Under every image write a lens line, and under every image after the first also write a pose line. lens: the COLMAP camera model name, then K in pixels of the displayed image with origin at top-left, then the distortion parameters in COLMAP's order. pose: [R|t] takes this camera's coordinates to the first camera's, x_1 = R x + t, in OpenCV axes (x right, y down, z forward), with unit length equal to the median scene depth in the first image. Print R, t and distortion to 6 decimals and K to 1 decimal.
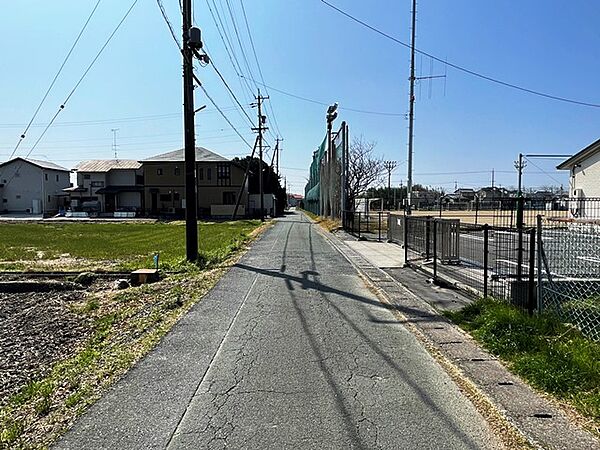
lens RADIAL K [[371.7, 0, 300.0], [0, 371.7, 225.0], [0, 0, 1]] dist [0.003747, 0.000720]
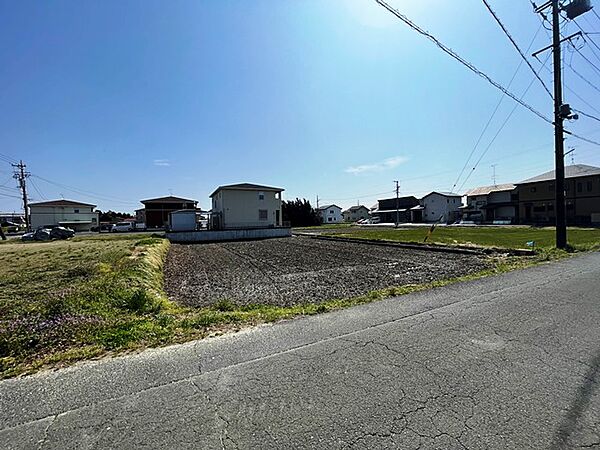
lens RADIAL K [[241.6, 0, 298.8], [0, 241.6, 223.8], [0, 0, 1]] dist [-0.000508, -0.000262]
pose [[0.427585, -0.000603, -0.903975, 0.044187], [-0.023973, 0.999641, -0.012007, 0.008251], [0.903657, 0.026805, 0.427417, -0.123754]]
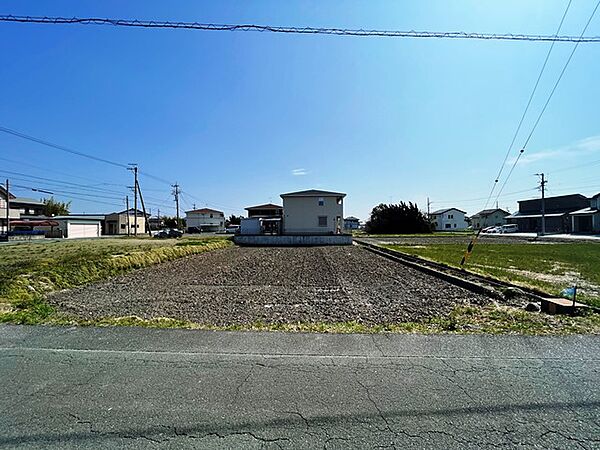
lens RADIAL K [[241.6, 0, 298.8], [0, 241.6, 223.8], [0, 0, 1]] dist [-0.000508, -0.000262]
pose [[-0.057809, -0.012989, -0.998243, 0.064433], [-0.050258, 0.998685, -0.010085, -0.009380], [0.997062, 0.049587, -0.058386, 0.099708]]
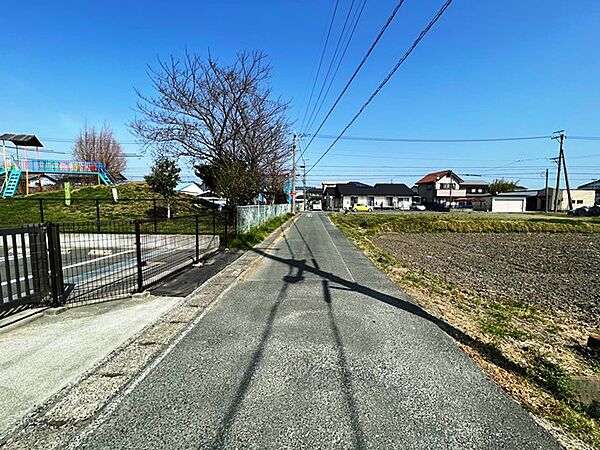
lens RADIAL K [[241.6, 0, 298.8], [0, 241.6, 223.8], [0, 0, 1]] dist [-0.000508, -0.000262]
pose [[-0.997980, -0.008211, 0.062992, 0.003563], [0.000545, 0.990468, 0.137745, -0.018774], [-0.063522, 0.137501, -0.988463, 0.344072]]
